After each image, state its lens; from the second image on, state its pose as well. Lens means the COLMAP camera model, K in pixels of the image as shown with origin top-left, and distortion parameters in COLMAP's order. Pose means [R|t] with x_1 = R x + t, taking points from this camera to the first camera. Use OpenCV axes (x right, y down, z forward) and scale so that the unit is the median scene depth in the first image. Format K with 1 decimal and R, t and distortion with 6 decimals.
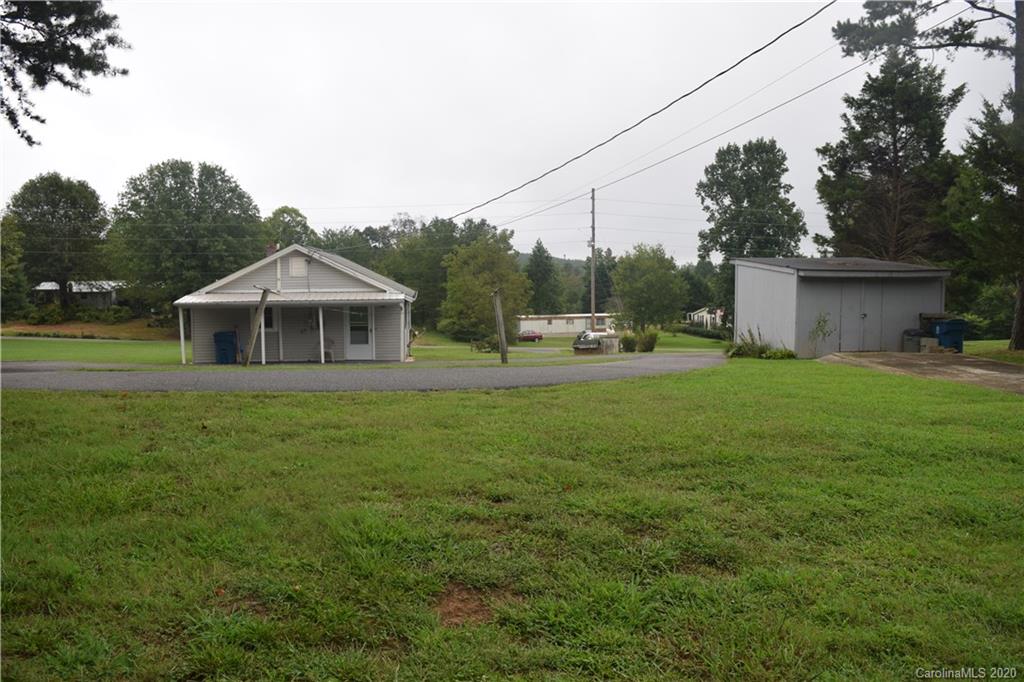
lens RADIAL K [[804.8, 0, 509.3], [0, 804.8, 339.0], [0, 0, 1]] dist [-0.097805, 0.027826]
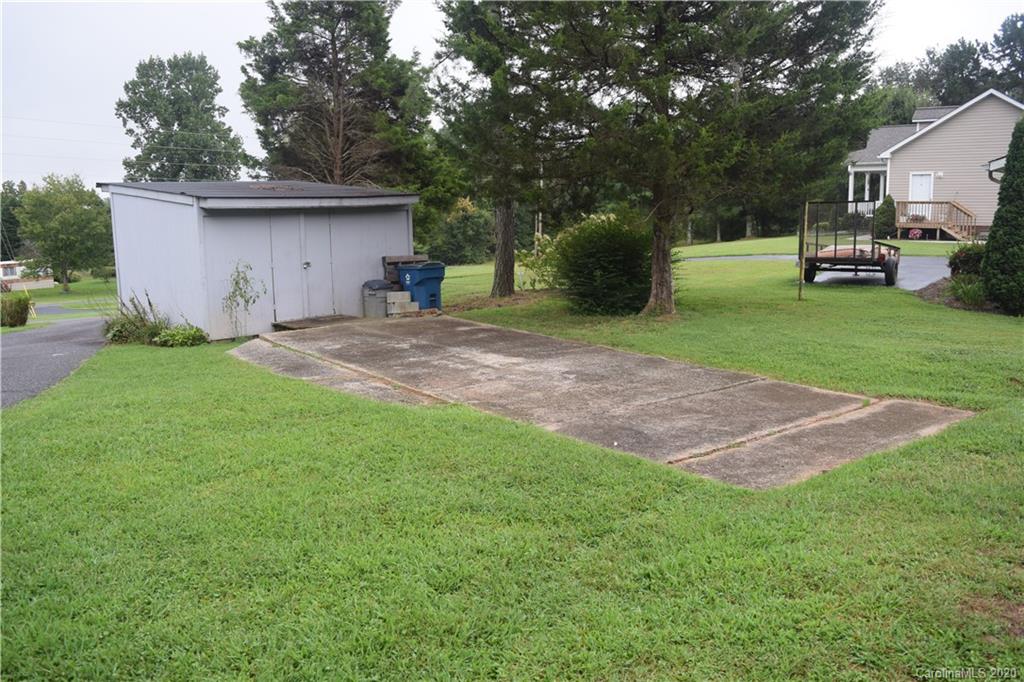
lens RADIAL K [[804.8, 0, 509.3], [0, 804.8, 339.0], [0, 0, 1]] dist [-0.097805, 0.027826]
pose [[0.788956, -0.110126, 0.604500, 0.040738], [0.059117, 0.992848, 0.103717, -0.006704], [-0.611599, -0.046092, 0.789824, 0.086421]]
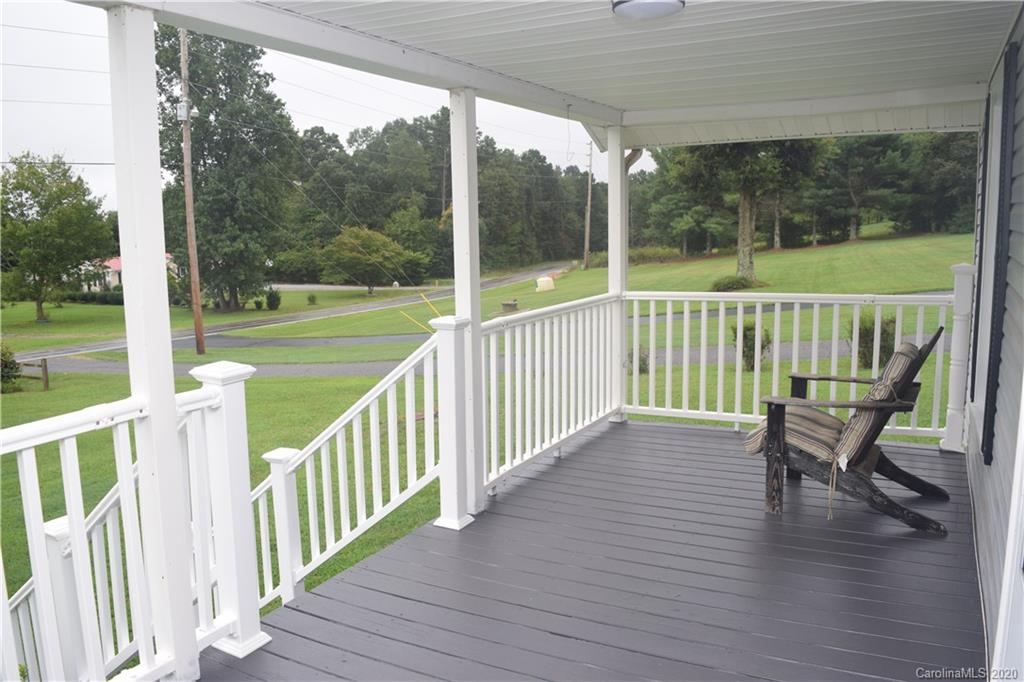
lens RADIAL K [[804.8, 0, 509.3], [0, 804.8, 339.0], [0, 0, 1]] dist [-0.097805, 0.027826]
pose [[0.566386, -0.123581, 0.814822, -0.134182], [0.073252, 0.992329, 0.099585, -0.018585], [-0.820878, 0.003283, 0.571094, 0.472018]]
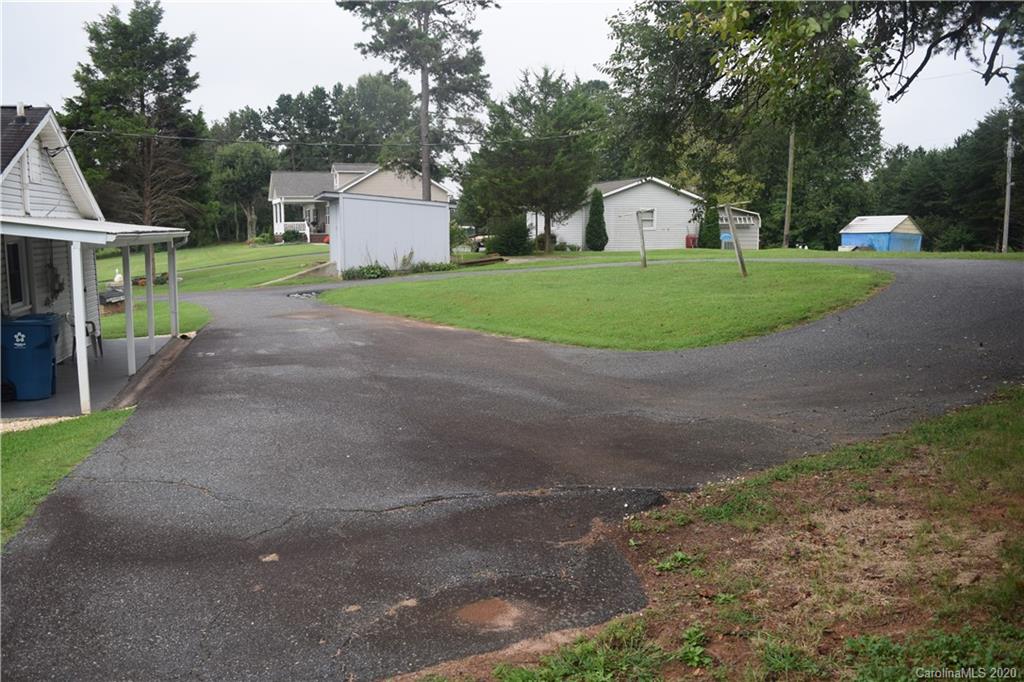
lens RADIAL K [[804.8, 0, 509.3], [0, 804.8, 339.0], [0, 0, 1]] dist [-0.097805, 0.027826]
pose [[-0.157920, -0.128437, 0.979063, -0.242124], [0.078620, 0.986722, 0.142123, -0.010466], [-0.984317, 0.099418, -0.145726, 0.262466]]
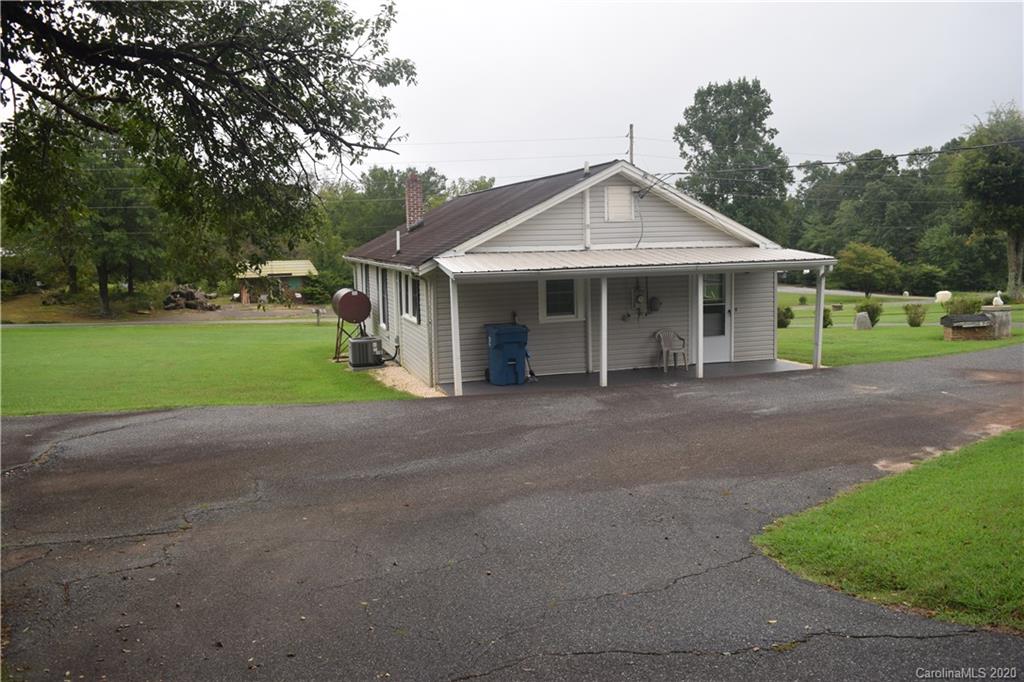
lens RADIAL K [[804.8, 0, 509.3], [0, 804.8, 339.0], [0, 0, 1]] dist [-0.097805, 0.027826]
pose [[0.981987, -0.040226, 0.184617, -0.145596], [0.030758, 0.998074, 0.053864, -0.009164], [-0.186428, -0.047215, 0.981333, 0.149131]]
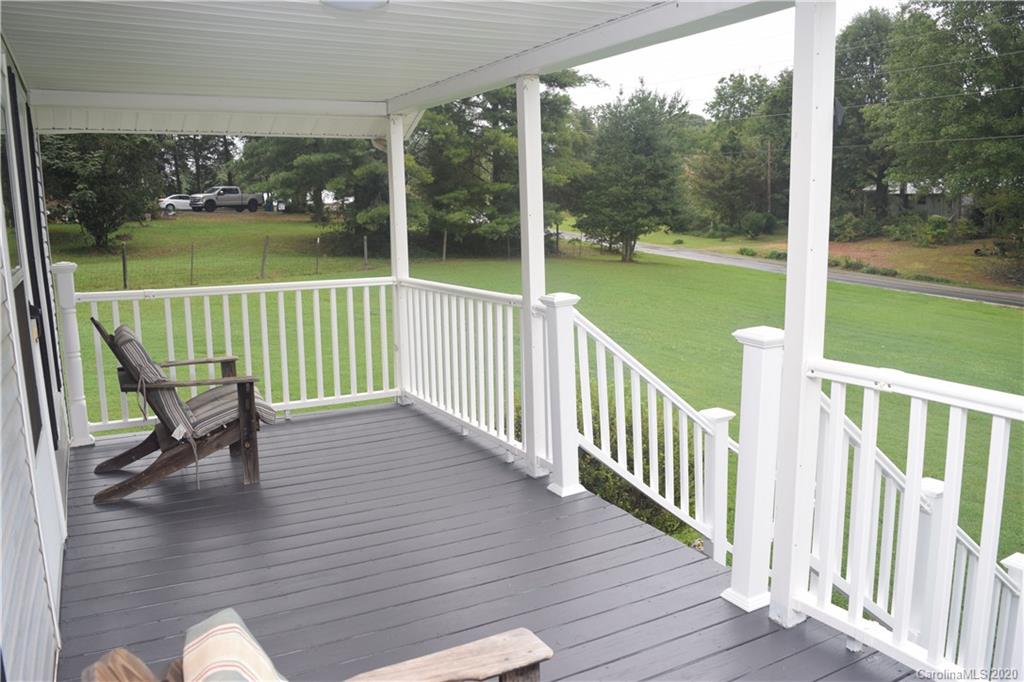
lens RADIAL K [[804.8, 0, 509.3], [0, 804.8, 339.0], [0, 0, 1]] dist [-0.097805, 0.027826]
pose [[0.382586, 0.151521, -0.911411, -0.071821], [-0.048823, 0.988398, 0.143825, -0.019553], [0.922629, -0.010527, 0.385545, 0.479038]]
